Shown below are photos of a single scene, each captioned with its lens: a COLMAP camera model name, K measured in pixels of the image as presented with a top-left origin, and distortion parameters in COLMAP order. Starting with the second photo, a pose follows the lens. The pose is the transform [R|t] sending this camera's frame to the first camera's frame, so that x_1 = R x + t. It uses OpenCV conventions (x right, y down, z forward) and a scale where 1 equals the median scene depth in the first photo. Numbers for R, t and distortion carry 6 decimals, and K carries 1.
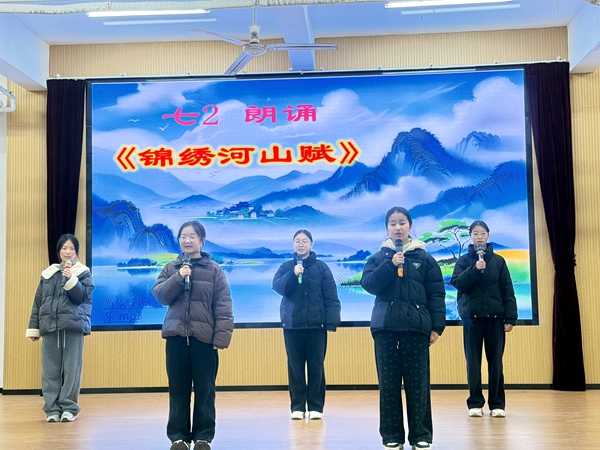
lens RADIAL K [[855.2, 0, 302.2], [0, 855.2, 227.6], [0, 0, 1]] dist [0.049499, 0.000000]
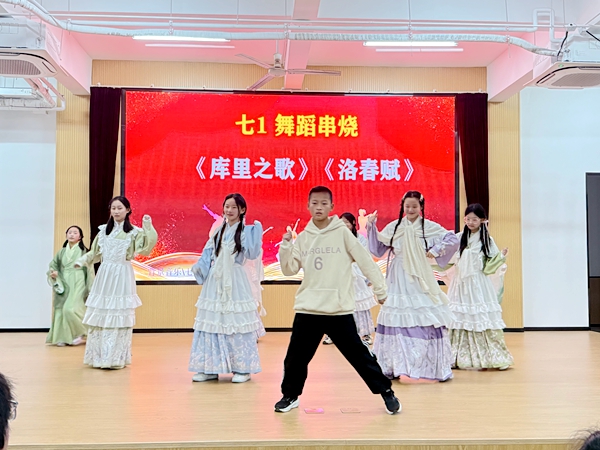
lens RADIAL K [[661.9, 0, 307.7], [0, 661.9, 229.7], [0, 0, 1]] dist [0.029467, 0.000000]
pose [[0.991923, 0.023835, 0.124583, -0.099510], [-0.026924, 0.999369, 0.023168, 0.007066], [-0.123952, -0.026335, 0.991939, -0.016333]]
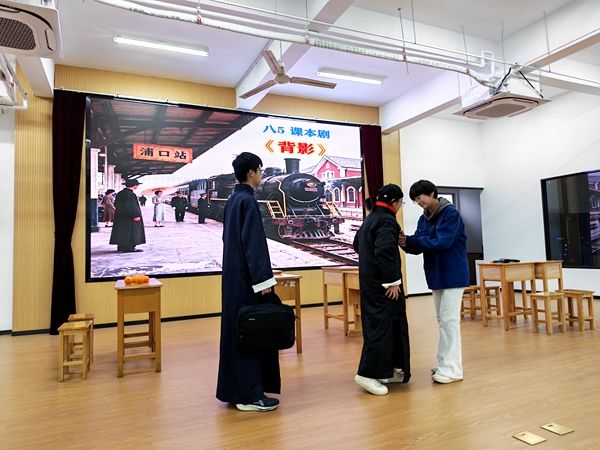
lens RADIAL K [[409.9, 0, 291.4], [0, 409.9, 224.4], [0, 0, 1]] dist [0.009302, -0.018042]
pose [[0.888838, 0.017276, 0.457896, -0.266284], [-0.019343, 0.999813, -0.000175, 0.024877], [-0.457813, -0.008701, 0.889006, 0.295682]]
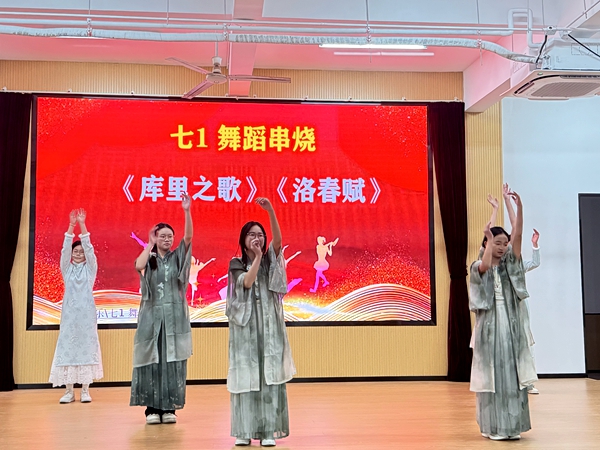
lens RADIAL K [[799.5, 0, 307.9], [0, 799.5, 227.0], [0, 0, 1]] dist [0.067450, 0.000000]
pose [[0.984449, 0.025709, 0.173777, -0.088251], [-0.023107, 0.999589, -0.016984, 0.002147], [-0.174142, 0.012704, 0.984639, -0.044284]]
